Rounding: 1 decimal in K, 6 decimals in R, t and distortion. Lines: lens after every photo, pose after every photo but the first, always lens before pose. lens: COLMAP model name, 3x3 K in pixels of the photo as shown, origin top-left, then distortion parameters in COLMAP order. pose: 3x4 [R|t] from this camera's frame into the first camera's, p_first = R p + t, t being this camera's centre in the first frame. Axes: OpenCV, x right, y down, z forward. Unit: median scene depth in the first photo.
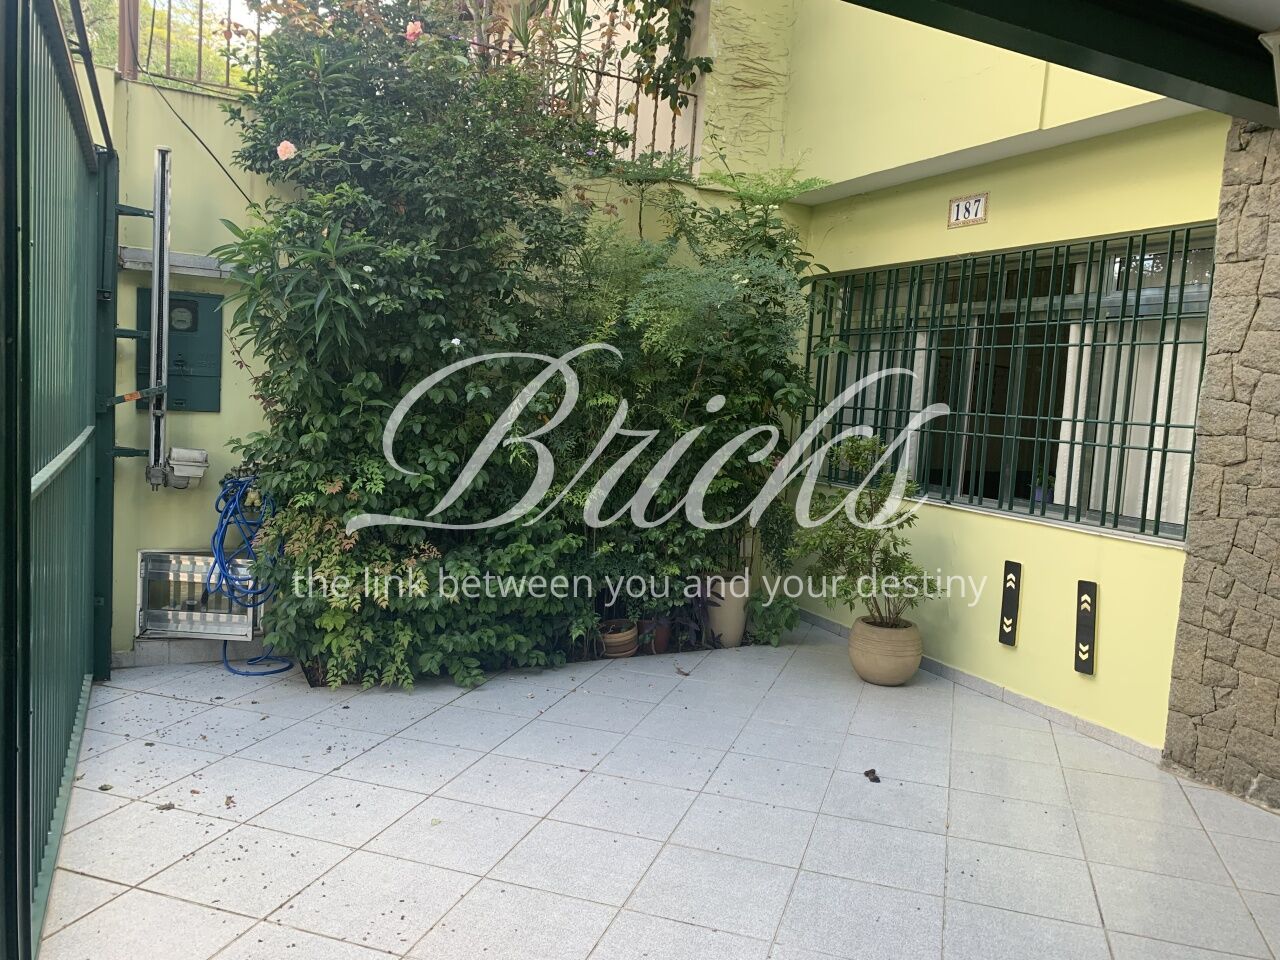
lens RADIAL K [[975.6, 0, 601.3], [0, 975.6, 461.5], [0, 0, 1]] dist [0.079271, -0.088807]
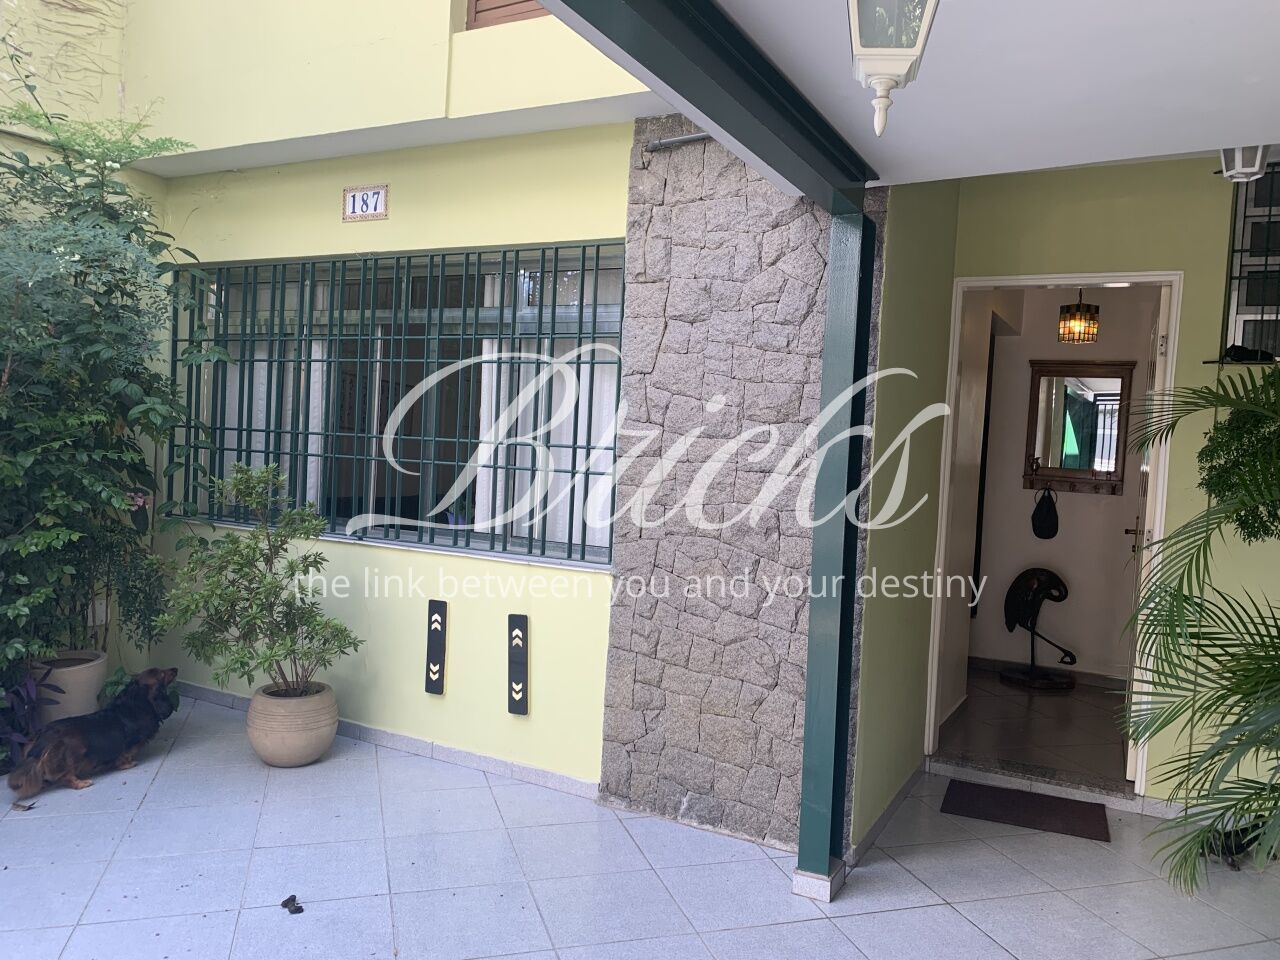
lens RADIAL K [[975.6, 0, 659.7], [0, 975.6, 482.3], [0, 0, 1]] dist [0.079271, -0.088807]
pose [[0.784851, -0.041791, 0.618274, 0.028615], [0.040563, 0.999048, 0.016038, -0.012420], [-0.618356, 0.012492, 0.785799, 0.176649]]
